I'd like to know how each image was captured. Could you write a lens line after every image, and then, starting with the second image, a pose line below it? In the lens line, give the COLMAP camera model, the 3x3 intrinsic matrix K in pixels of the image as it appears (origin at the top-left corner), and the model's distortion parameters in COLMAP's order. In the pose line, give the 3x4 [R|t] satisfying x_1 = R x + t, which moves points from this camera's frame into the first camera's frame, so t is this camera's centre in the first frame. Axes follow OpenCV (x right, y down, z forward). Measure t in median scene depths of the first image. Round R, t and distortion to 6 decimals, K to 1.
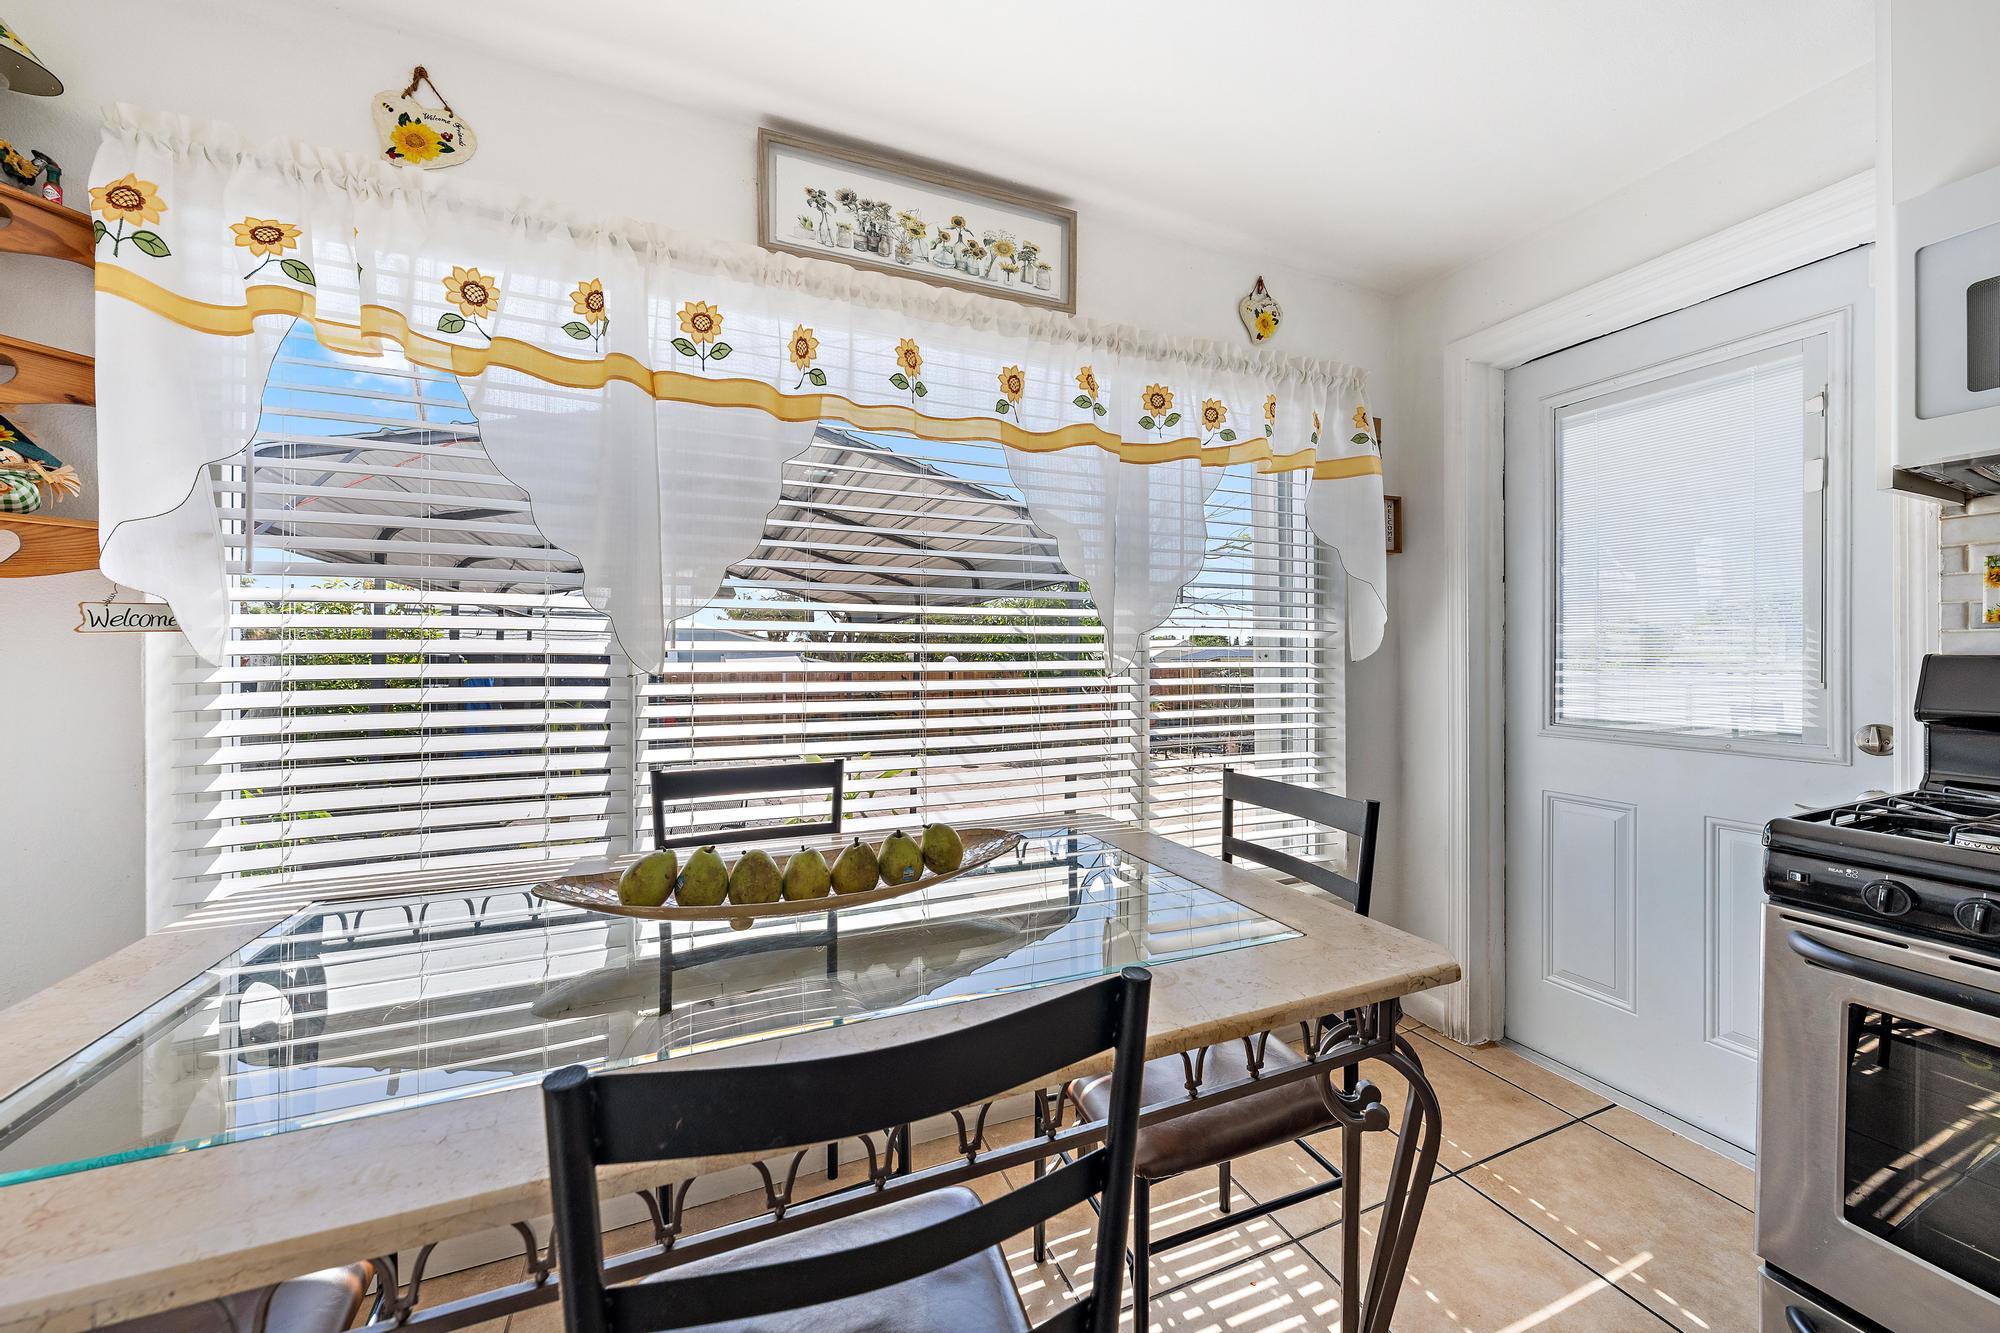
lens RADIAL K [[725.1, 0, 1008.8], [0, 725.1, 655.3], [0, 0, 1]] dist [-0.000476, -0.000122]
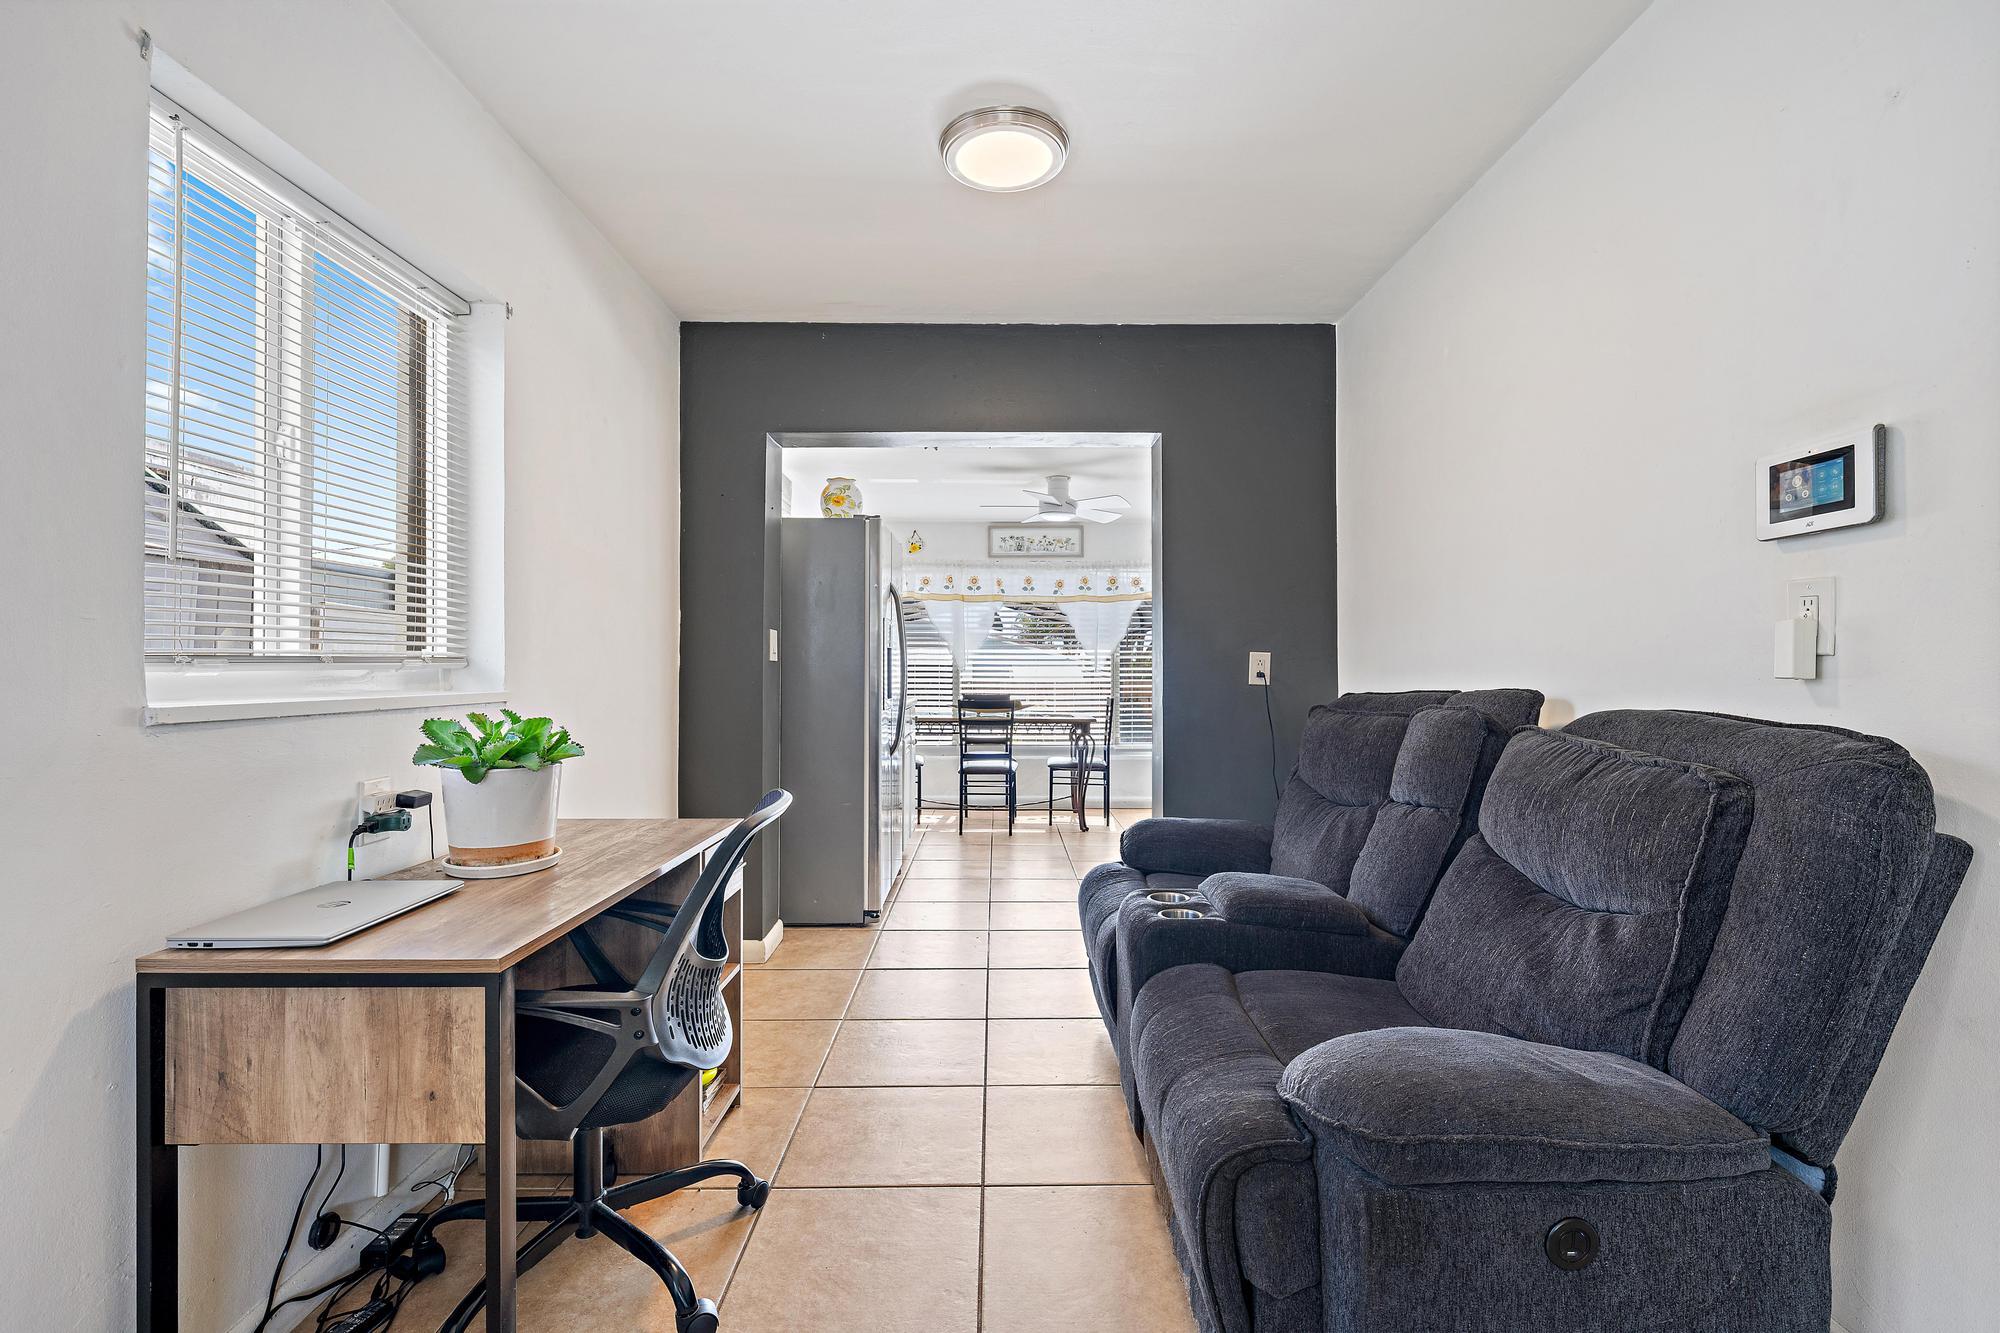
lens RADIAL K [[880.6, 0, 1000.0], [0, 880.6, 666.5], [0, 0, 1]] dist [0.000926, -0.000055]
pose [[0.922267, 0.001605, -0.386550, 1.473203], [-0.002024, 0.999998, -0.000677, 0.009083], [0.386548, 0.001406, 0.922268, -3.179516]]
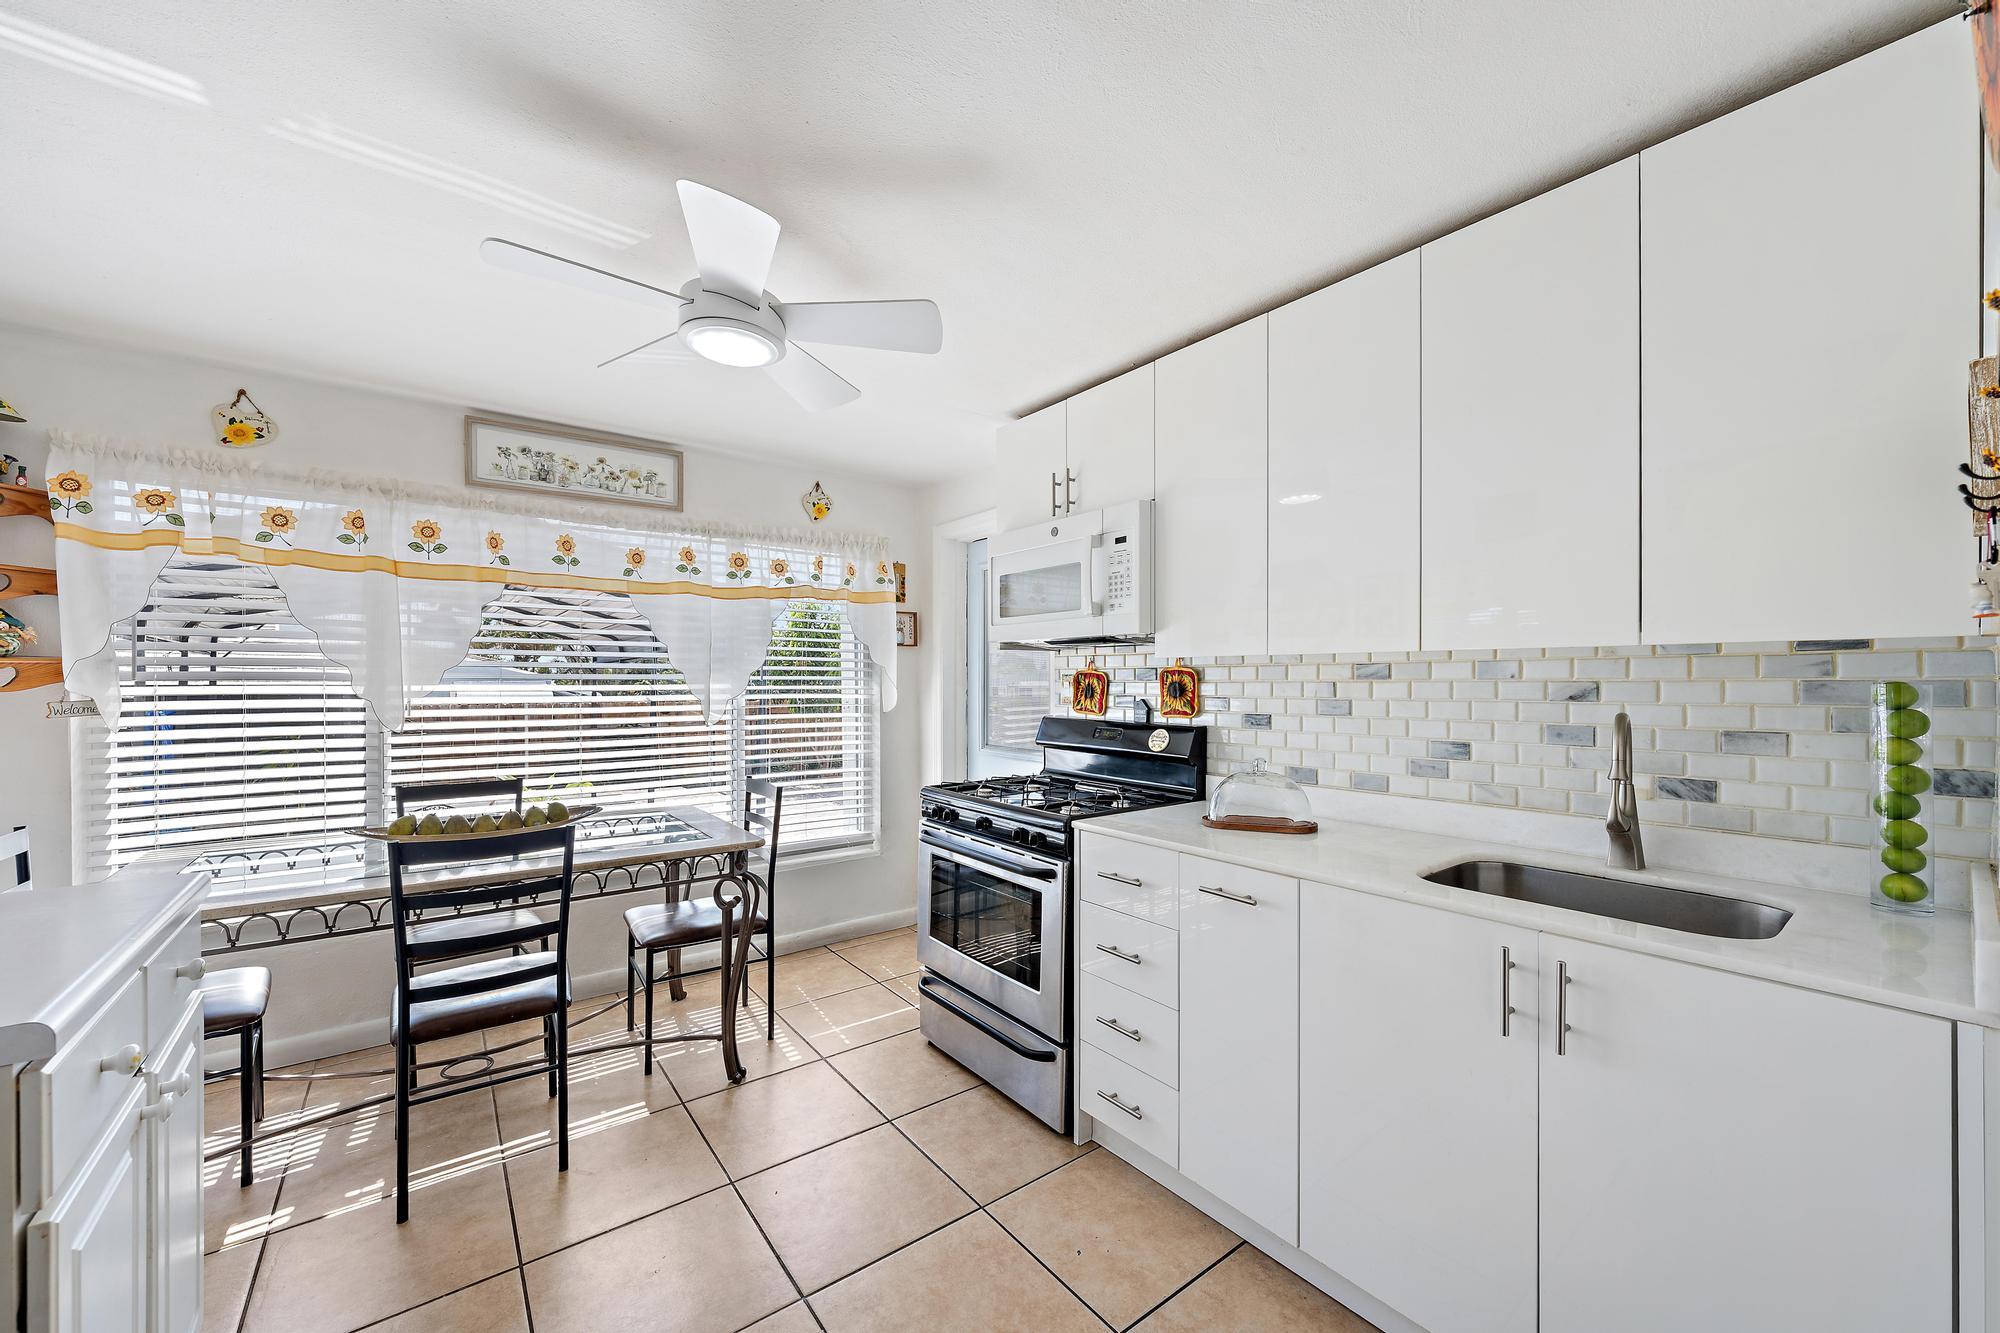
lens RADIAL K [[760.7, 0, 1003.3], [0, 760.7, 686.4], [0, 0, 1]] dist [0.000055, 0.000051]
pose [[0.968702, 0.000962, 0.248224, 0.447427], [-0.003487, 0.999947, 0.009730, -0.100009], [-0.248201, -0.010291, 0.968654, -1.079745]]
